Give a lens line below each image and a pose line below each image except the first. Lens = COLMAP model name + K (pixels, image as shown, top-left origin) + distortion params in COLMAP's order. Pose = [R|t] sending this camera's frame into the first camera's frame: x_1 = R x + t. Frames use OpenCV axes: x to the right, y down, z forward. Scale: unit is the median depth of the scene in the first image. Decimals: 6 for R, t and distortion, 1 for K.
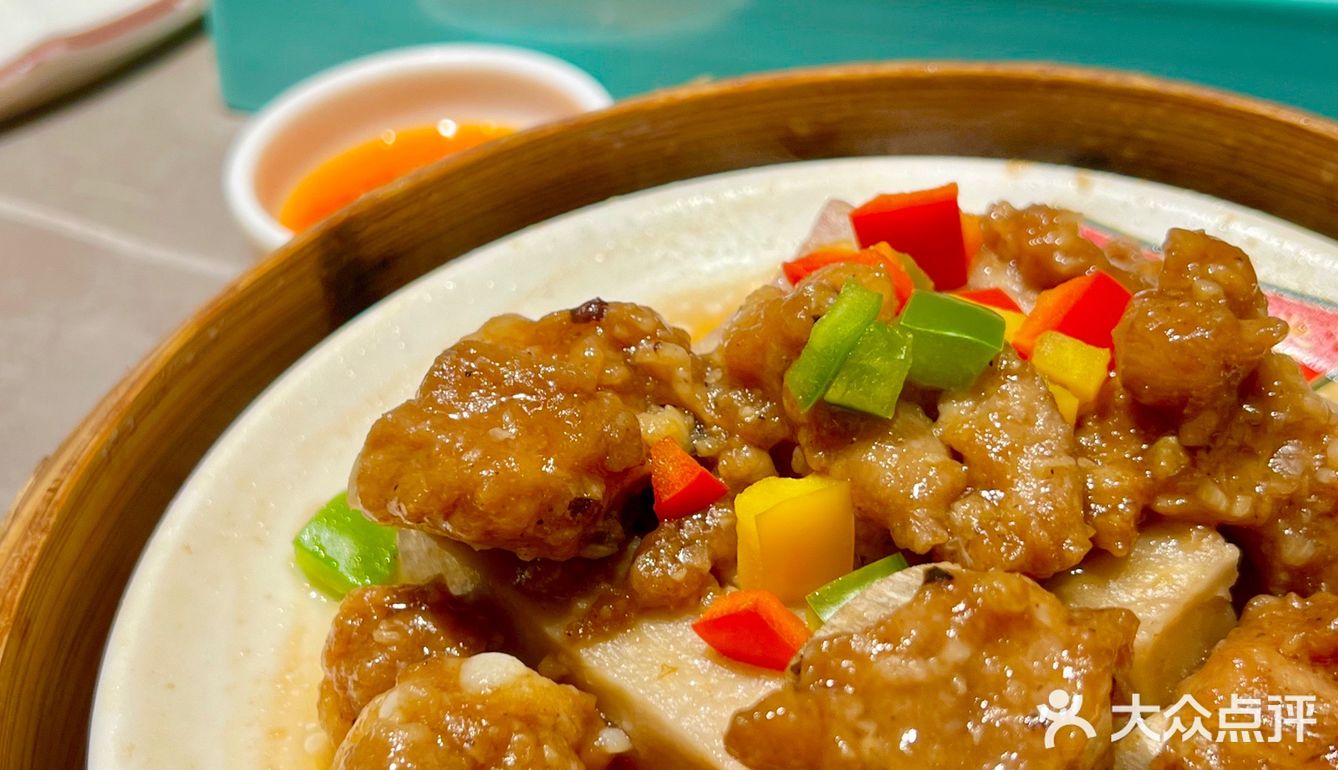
lens RADIAL K [[1790.0, 0, 669.0], [0, 1790.0, 385.0], [0, 0, 1]] dist [0.097444, -0.006850]
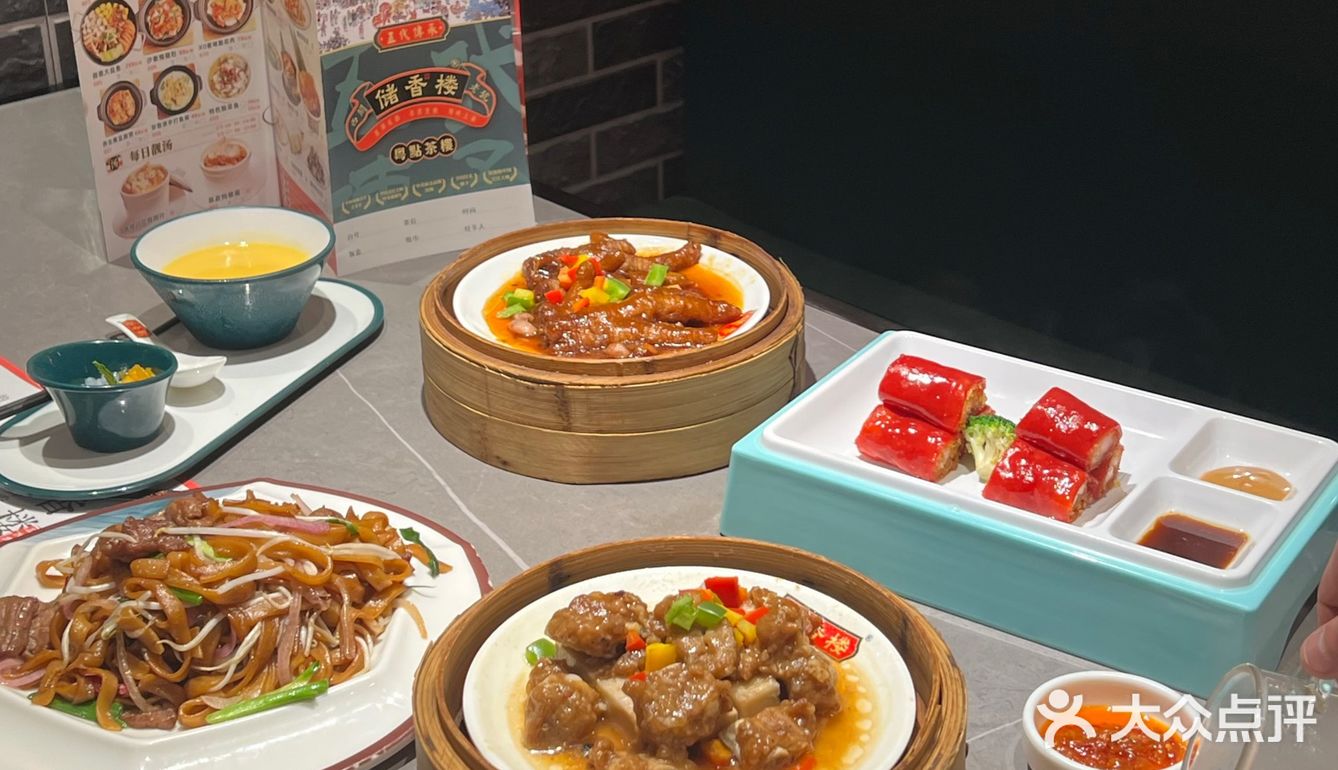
lens RADIAL K [[1443.0, 0, 669.0], [0, 1443.0, 385.0], [0, 0, 1]] dist [-0.005002, -0.000800]
pose [[0.981414, 0.141102, -0.130062, 0.384864], [-0.169814, 0.954245, -0.246128, 0.266375], [0.089382, 0.263640, 0.960471, -1.951236]]
